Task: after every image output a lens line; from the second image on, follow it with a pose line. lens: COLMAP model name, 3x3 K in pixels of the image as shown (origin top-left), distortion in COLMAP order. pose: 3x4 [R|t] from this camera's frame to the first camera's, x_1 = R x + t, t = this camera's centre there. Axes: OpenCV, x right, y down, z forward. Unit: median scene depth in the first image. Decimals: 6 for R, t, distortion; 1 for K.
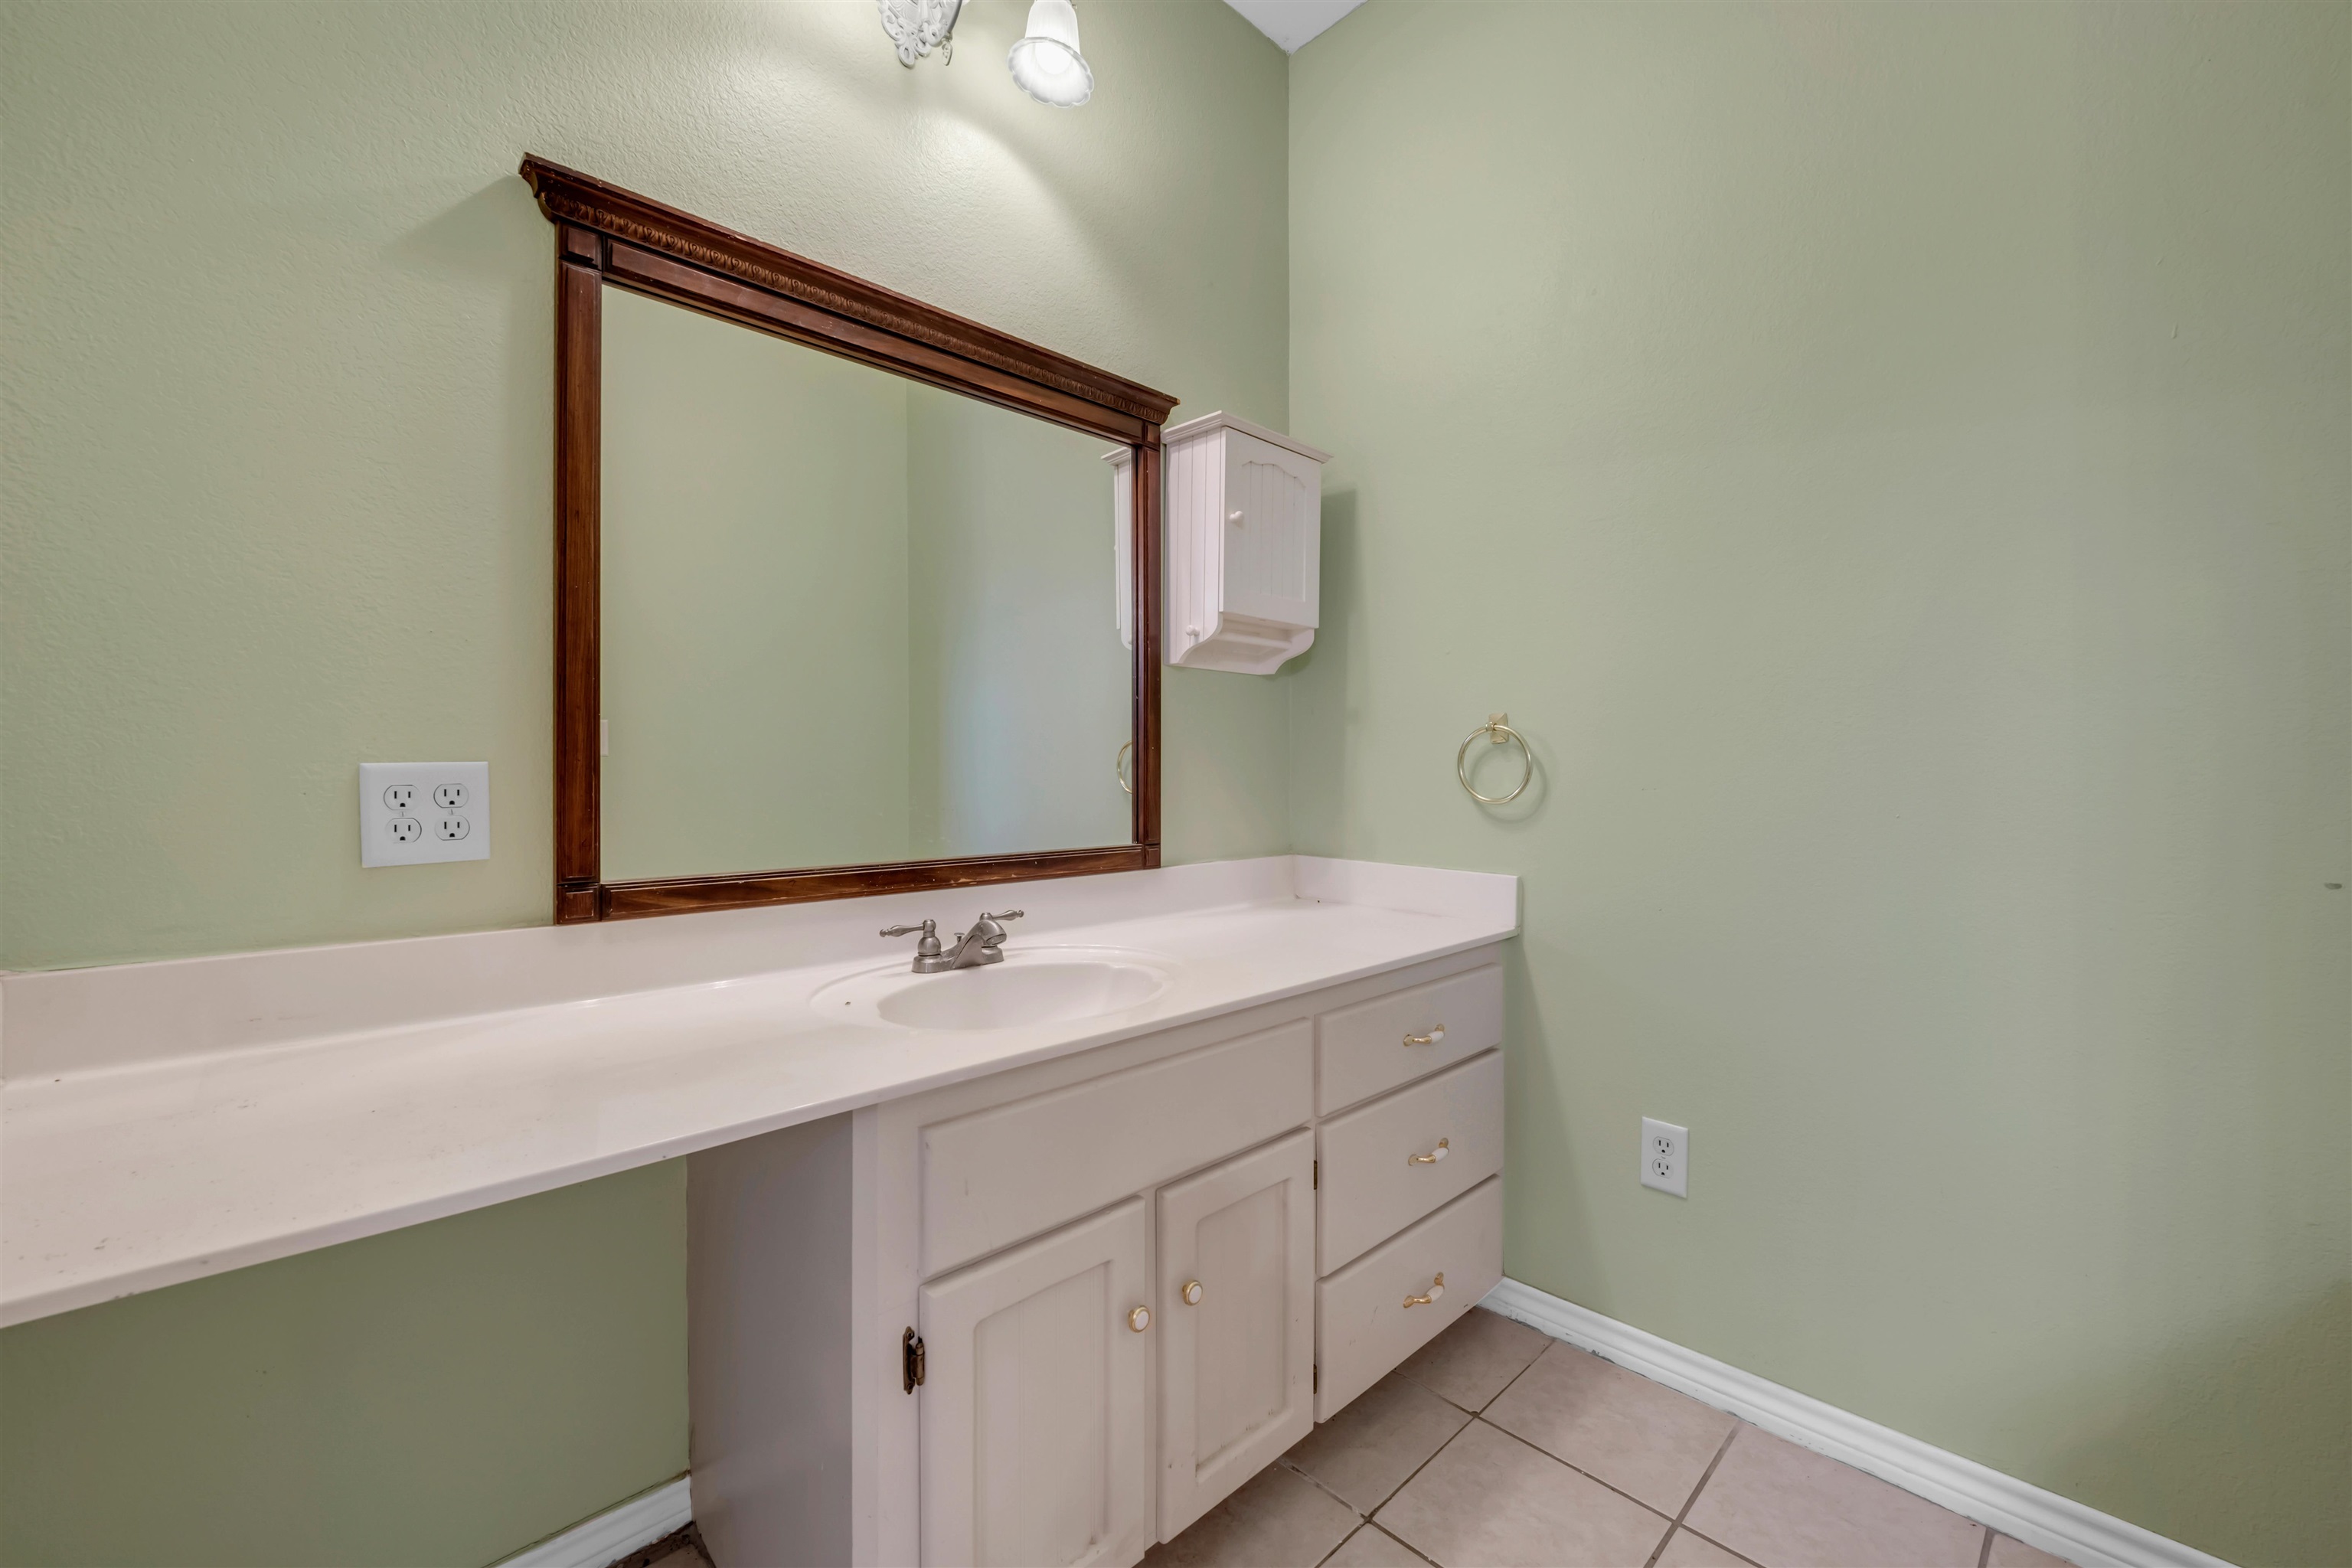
lens RADIAL K [[937.6, 0, 1176.5], [0, 937.6, 775.3], [0, 0, 1]] dist [-0.004727, -0.000484]
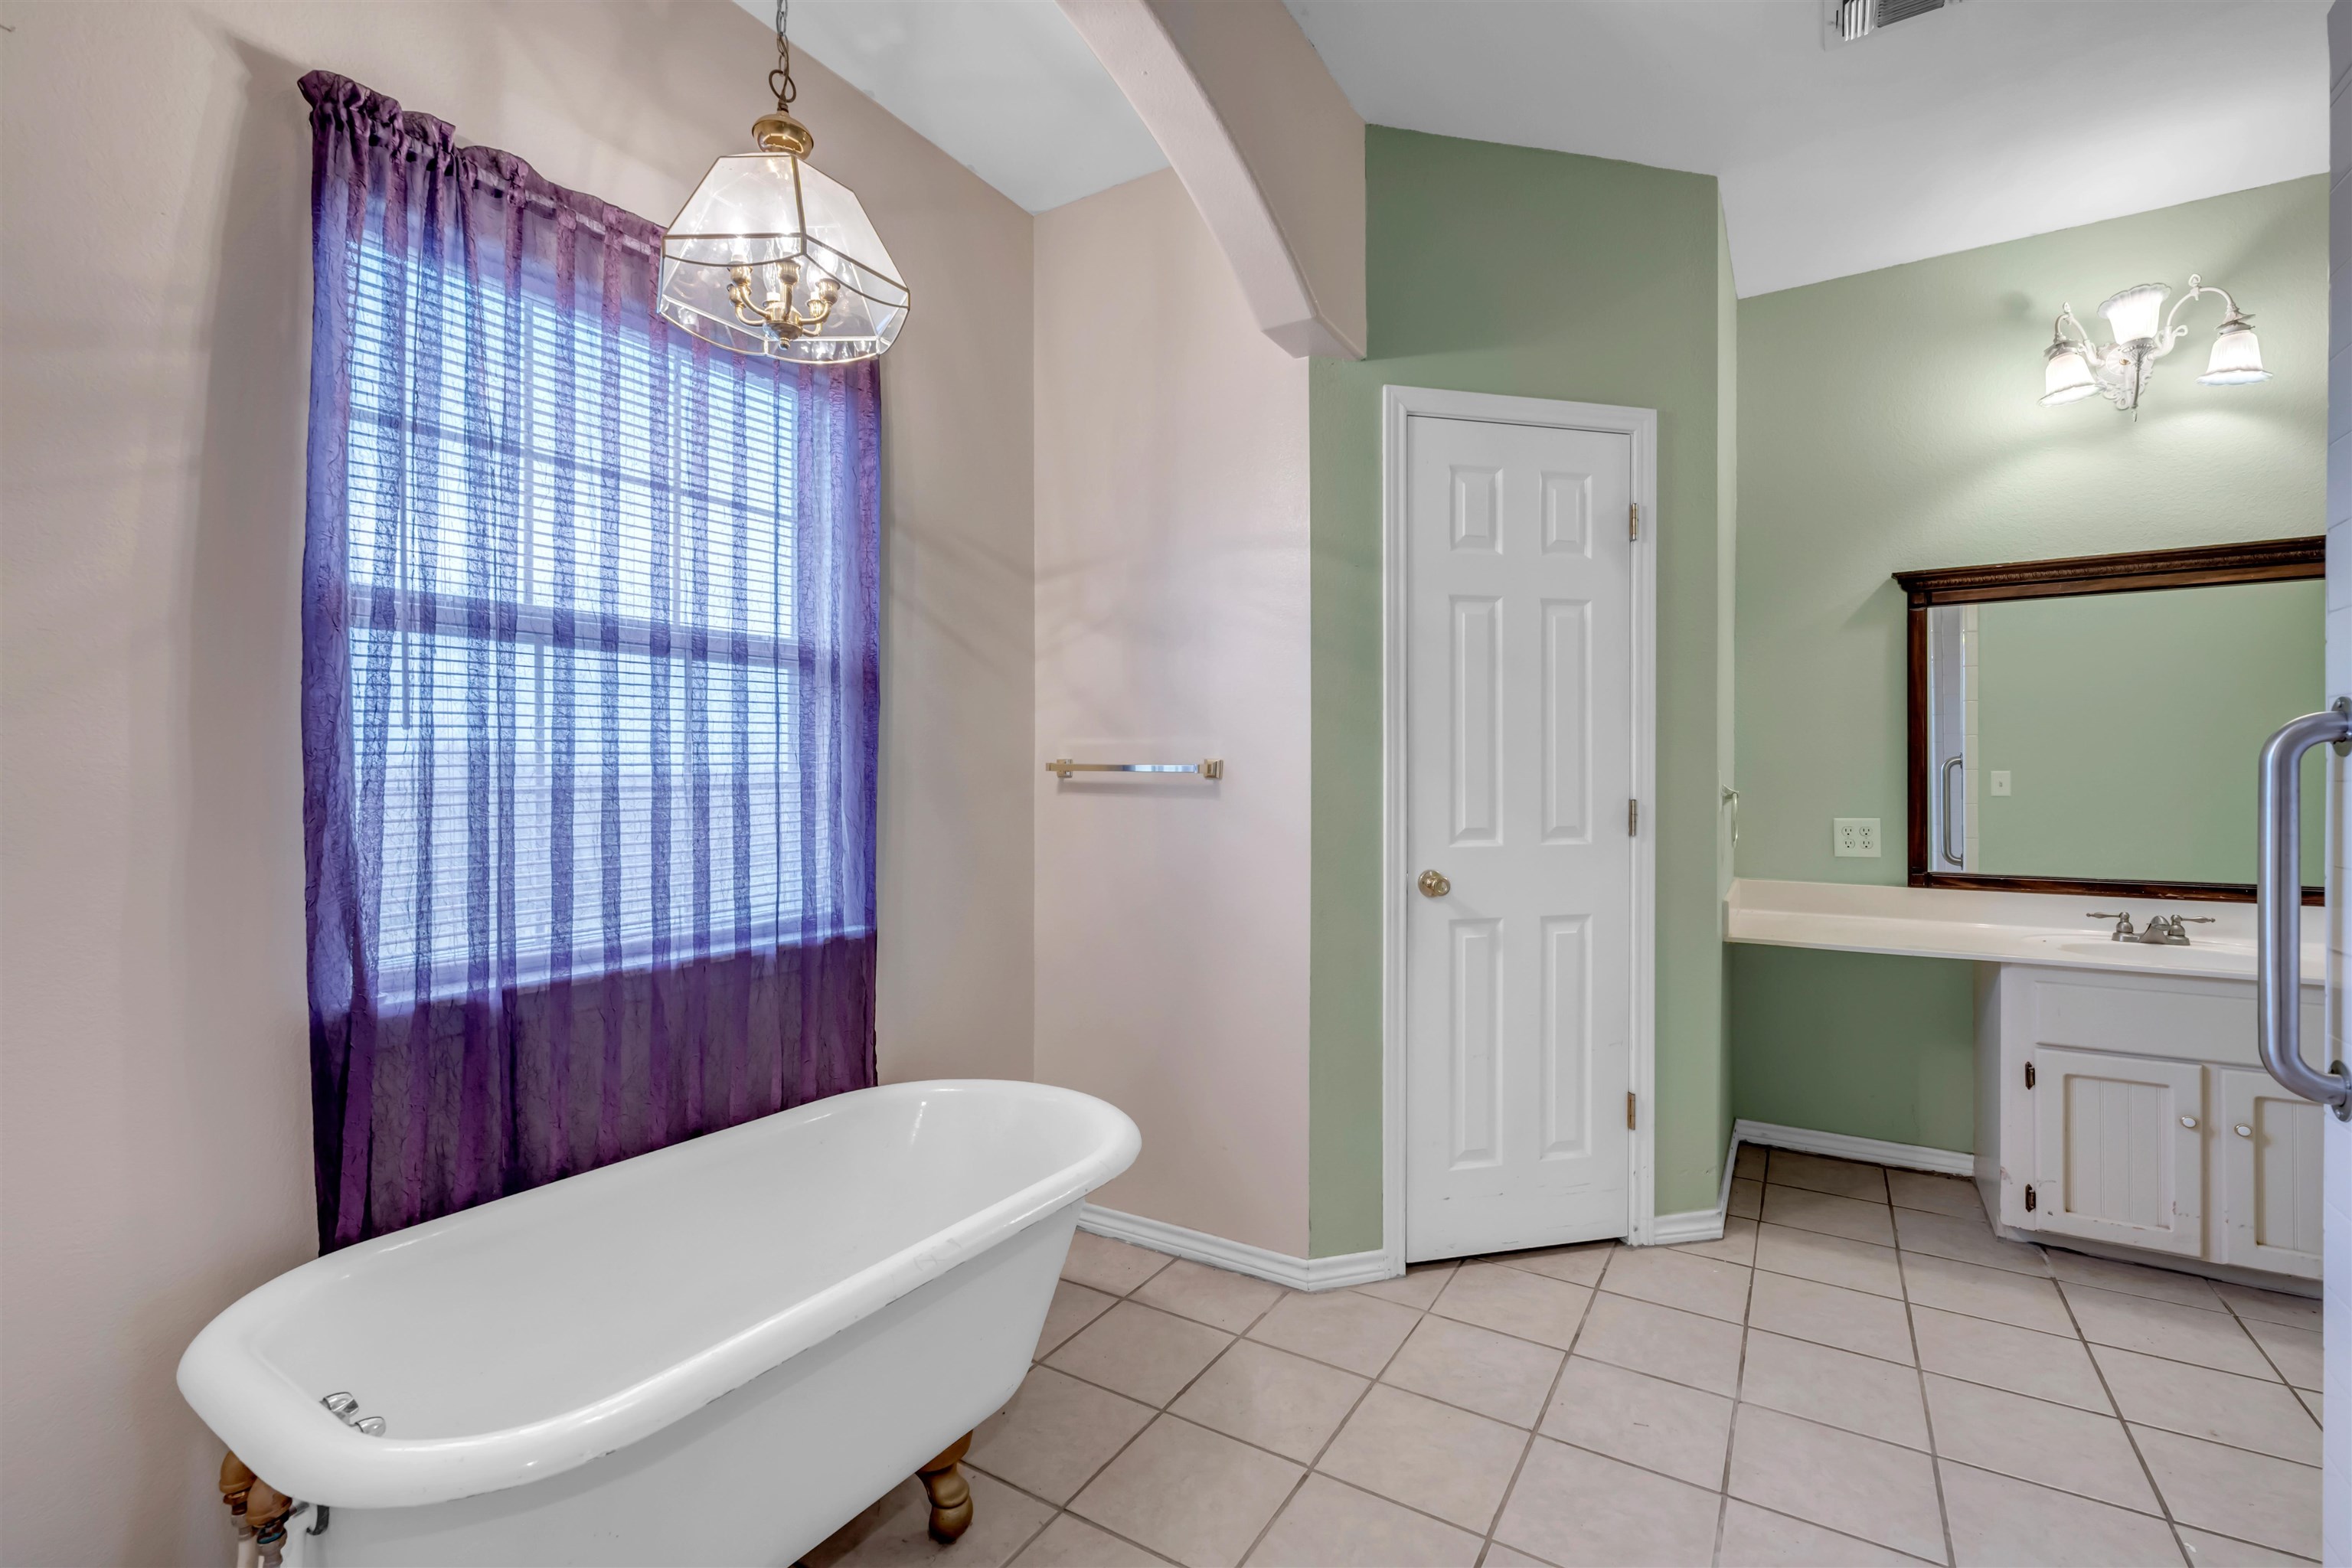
lens RADIAL K [[1023.0, 0, 1173.0], [0, 1023.0, 771.4], [0, 0, 1]] dist [0.003452, 0.000179]
pose [[0.238691, -0.005243, -0.971081, 1.106176], [-0.000045, 0.999985, -0.005410, -0.093491], [0.971096, 0.001335, 0.238687, -1.118636]]
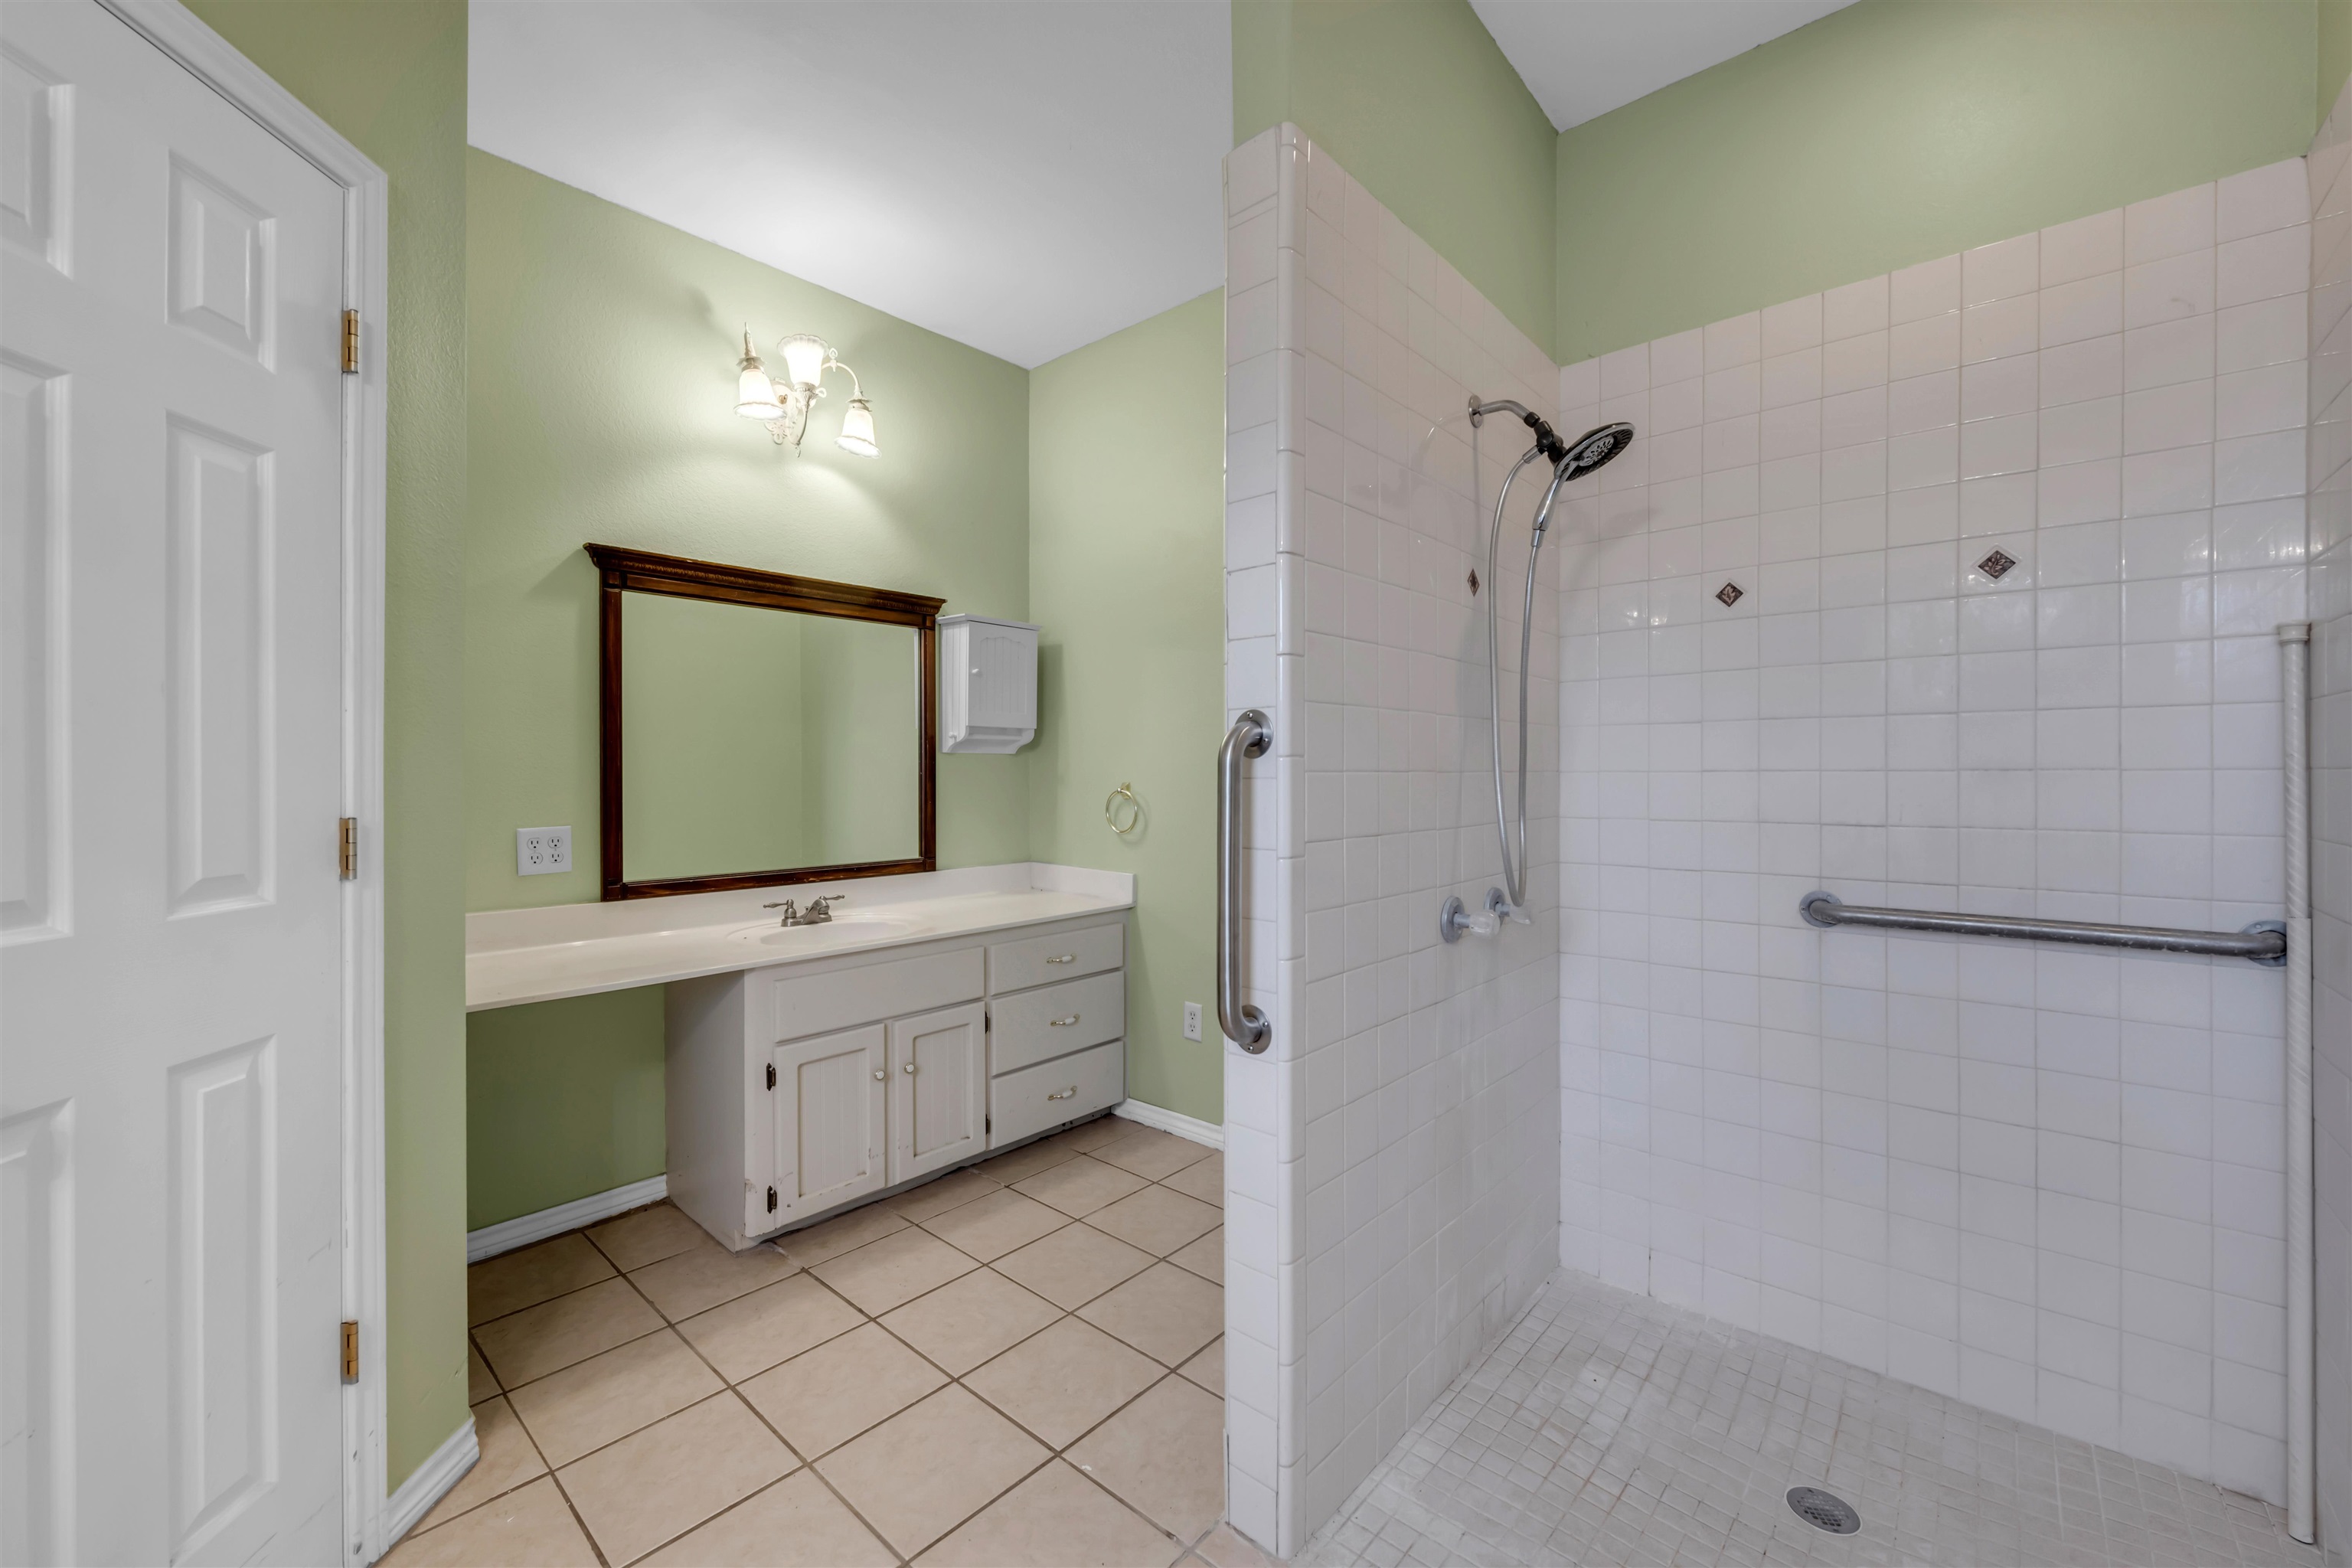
lens RADIAL K [[937.6, 0, 1176.6], [0, 937.6, 776.3], [0, 0, 1]] dist [-0.004727, -0.000484]
pose [[0.997527, -0.003642, 0.070190, 0.373727], [0.003548, 0.999993, 0.001466, -0.094663], [-0.070195, -0.001213, 0.997533, -0.927370]]
